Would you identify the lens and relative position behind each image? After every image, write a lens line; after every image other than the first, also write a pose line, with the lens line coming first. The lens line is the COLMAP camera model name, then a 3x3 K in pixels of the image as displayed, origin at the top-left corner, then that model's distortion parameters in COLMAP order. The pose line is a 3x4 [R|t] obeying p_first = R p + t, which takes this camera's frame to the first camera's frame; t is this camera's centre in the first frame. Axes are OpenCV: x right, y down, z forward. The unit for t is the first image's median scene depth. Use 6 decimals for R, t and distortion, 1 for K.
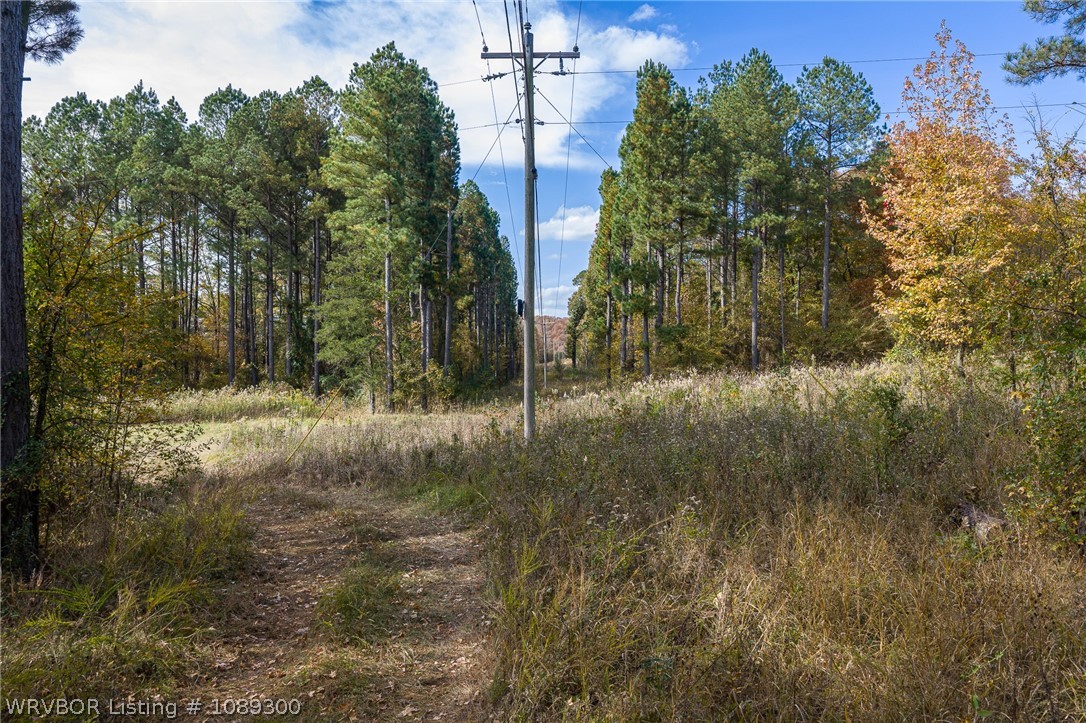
lens RADIAL K [[897.0, 0, 543.0], [0, 897.0, 368.5], [0, 0, 1]] dist [0.016395, -0.020188]
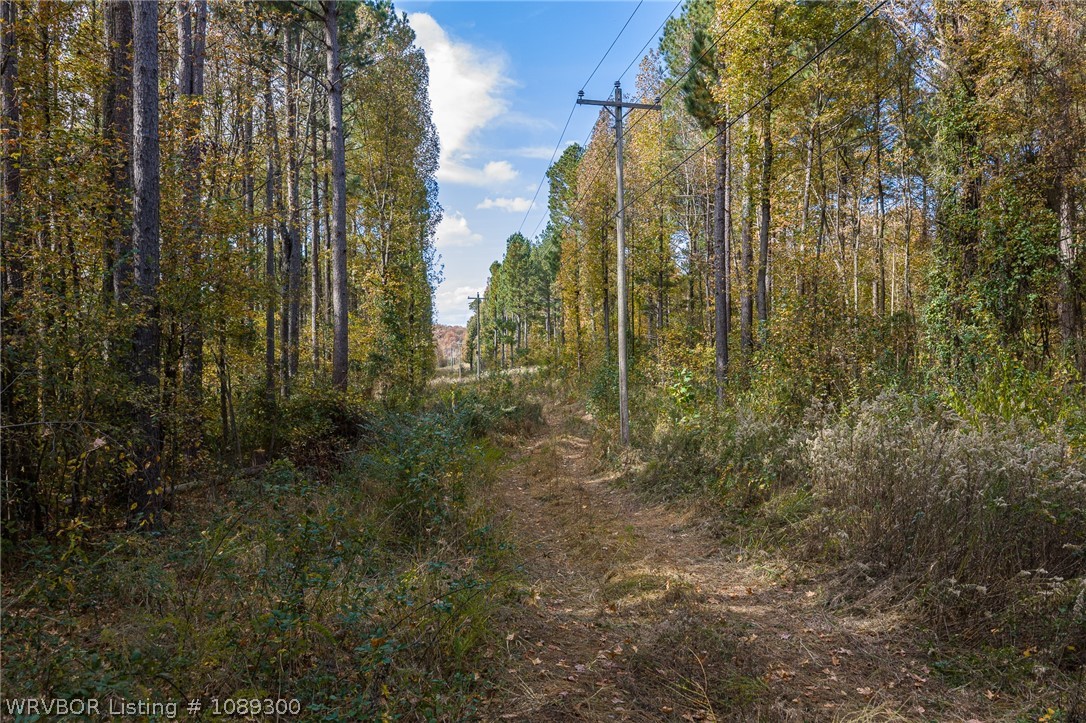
lens RADIAL K [[897.0, 0, 544.8], [0, 897.0, 363.8], [0, 0, 1]] dist [0.016395, -0.020188]
pose [[0.991813, -0.008039, 0.127443, -0.094461], [0.009344, 0.999910, -0.009639, 0.013442], [-0.127354, 0.010751, 0.991799, -1.284381]]
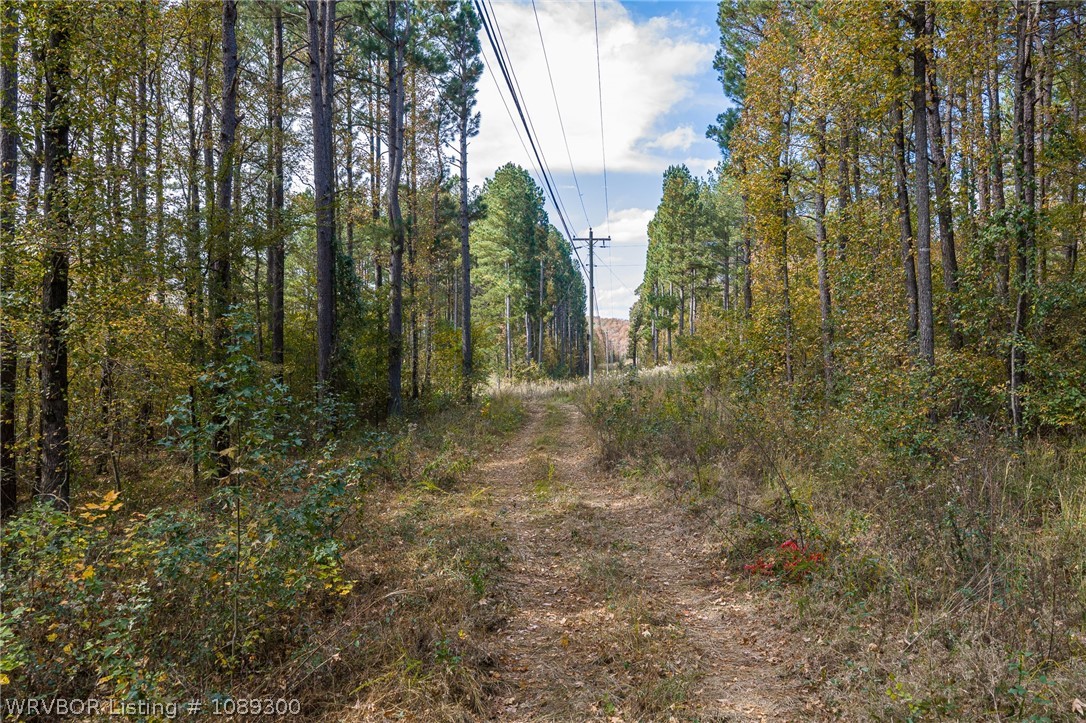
lens RADIAL K [[897.0, 0, 533.3], [0, 897.0, 365.7], [0, 0, 1]] dist [0.016395, -0.020188]
pose [[0.996148, -0.000698, -0.087690, 0.016060], [0.000313, 0.999990, -0.004404, 0.009173], [0.087692, 0.004360, 0.996138, -0.557978]]
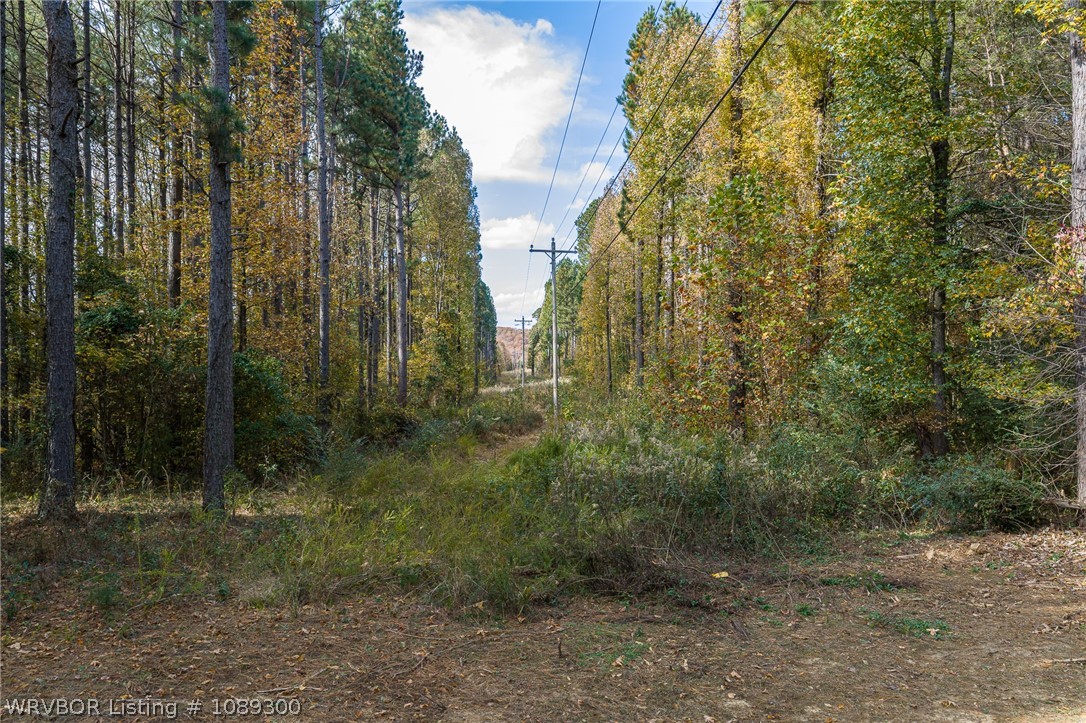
lens RADIAL K [[897.0, 0, 540.6], [0, 897.0, 365.8], [0, 0, 1]] dist [0.016395, -0.020188]
pose [[0.999110, -0.001935, 0.042145, -0.050663], [0.002320, 0.999956, -0.009078, -0.006975], [-0.042126, 0.009168, 0.999070, -1.613348]]
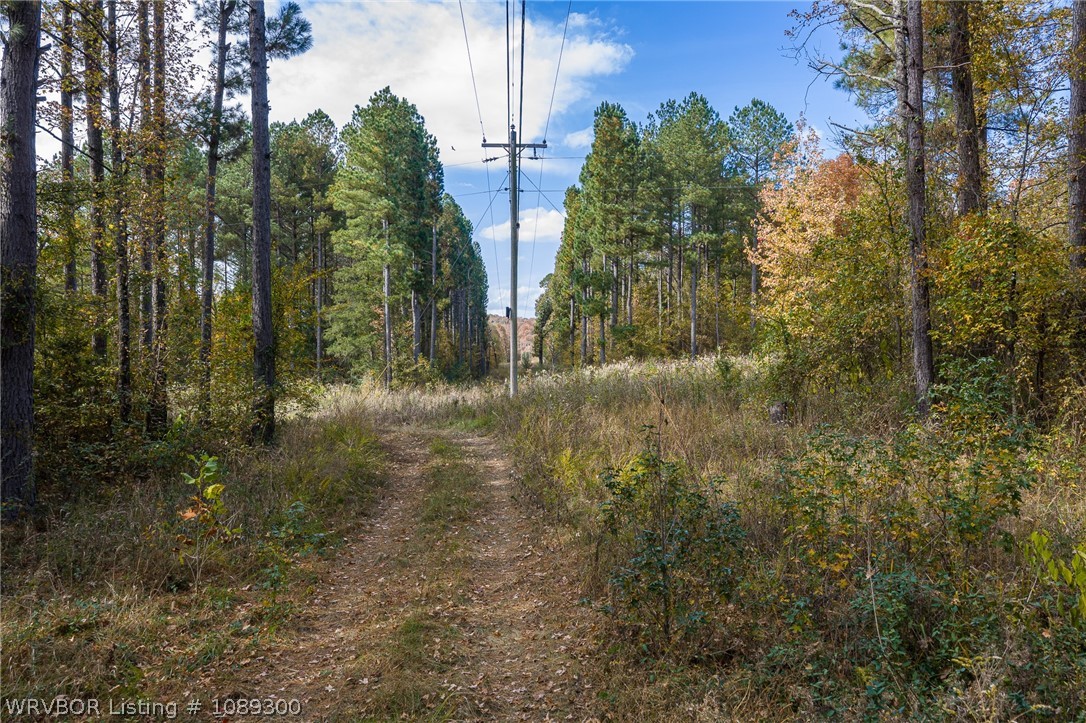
lens RADIAL K [[897.0, 0, 543.7], [0, 897.0, 365.5], [0, 0, 1]] dist [0.016395, -0.020188]
pose [[0.999271, -0.000471, 0.038162, -0.007680], [0.000625, 0.999992, -0.004038, 0.009690], [-0.038160, 0.004059, 0.999263, -0.178471]]
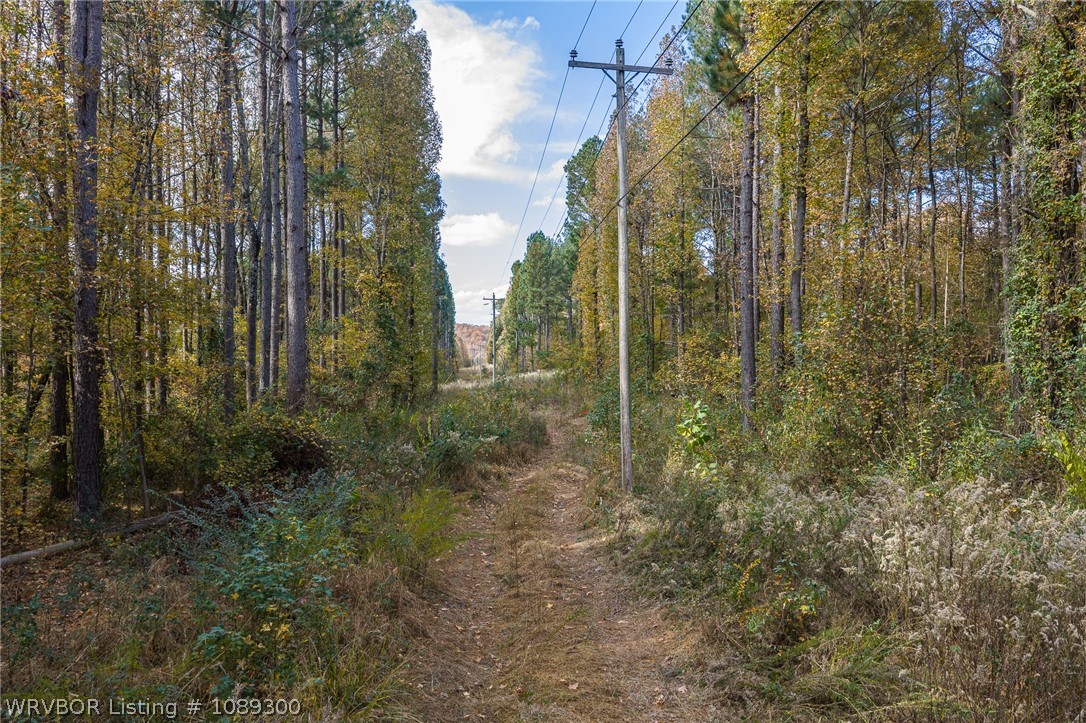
lens RADIAL K [[897.0, 0, 545.8], [0, 897.0, 363.0], [0, 0, 1]] dist [0.016395, -0.020188]
pose [[0.995196, -0.004175, 0.097815, -0.069002], [0.005172, 0.999937, -0.009941, 0.004222], [-0.097767, 0.010399, 0.995155, -1.212309]]
